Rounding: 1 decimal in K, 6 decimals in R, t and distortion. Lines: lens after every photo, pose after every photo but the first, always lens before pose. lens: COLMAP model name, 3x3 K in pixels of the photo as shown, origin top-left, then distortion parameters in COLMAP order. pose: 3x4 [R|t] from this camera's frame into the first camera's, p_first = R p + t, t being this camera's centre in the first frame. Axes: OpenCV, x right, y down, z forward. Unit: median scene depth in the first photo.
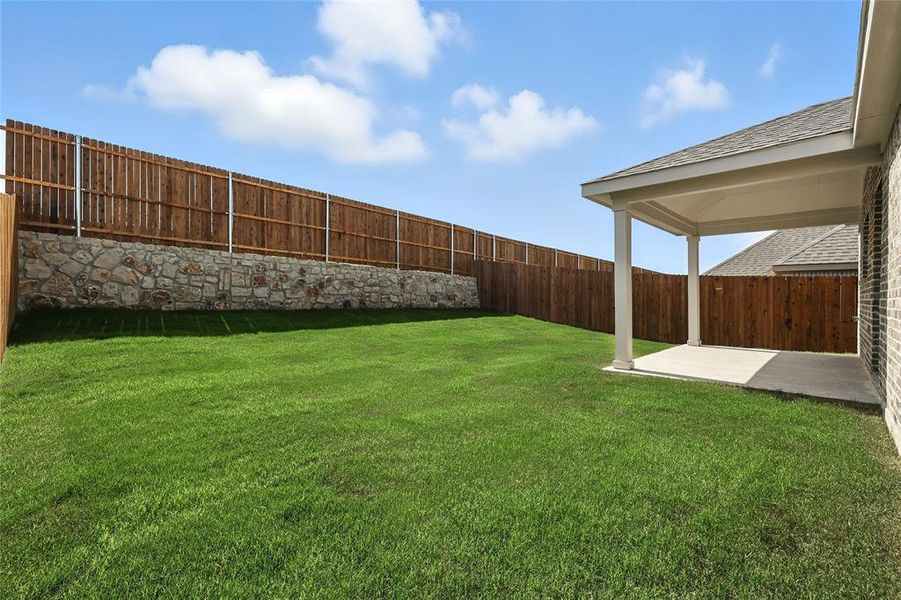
lens RADIAL K [[399.7, 0, 450.7], [0, 399.7, 296.0], [0, 0, 1]] dist [0.004381, 0.000583]
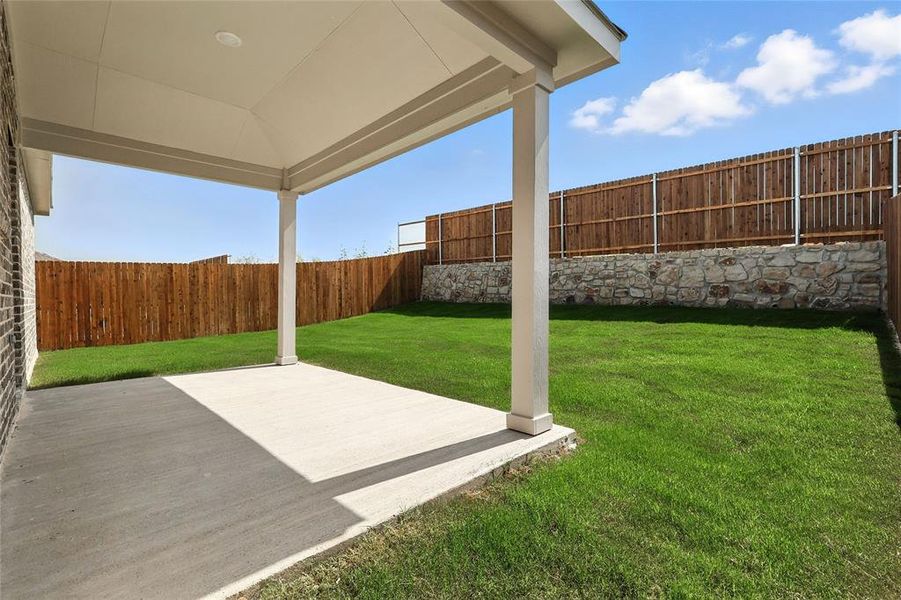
lens RADIAL K [[399.7, 0, 450.7], [0, 399.7, 298.5], [0, 0, 1]] dist [0.004381, 0.000583]
pose [[-0.017721, -0.013887, -0.999747, 0.671909], [0.001092, 0.999903, -0.013909, 0.029448], [0.999842, -0.001338, -0.017704, 0.701854]]
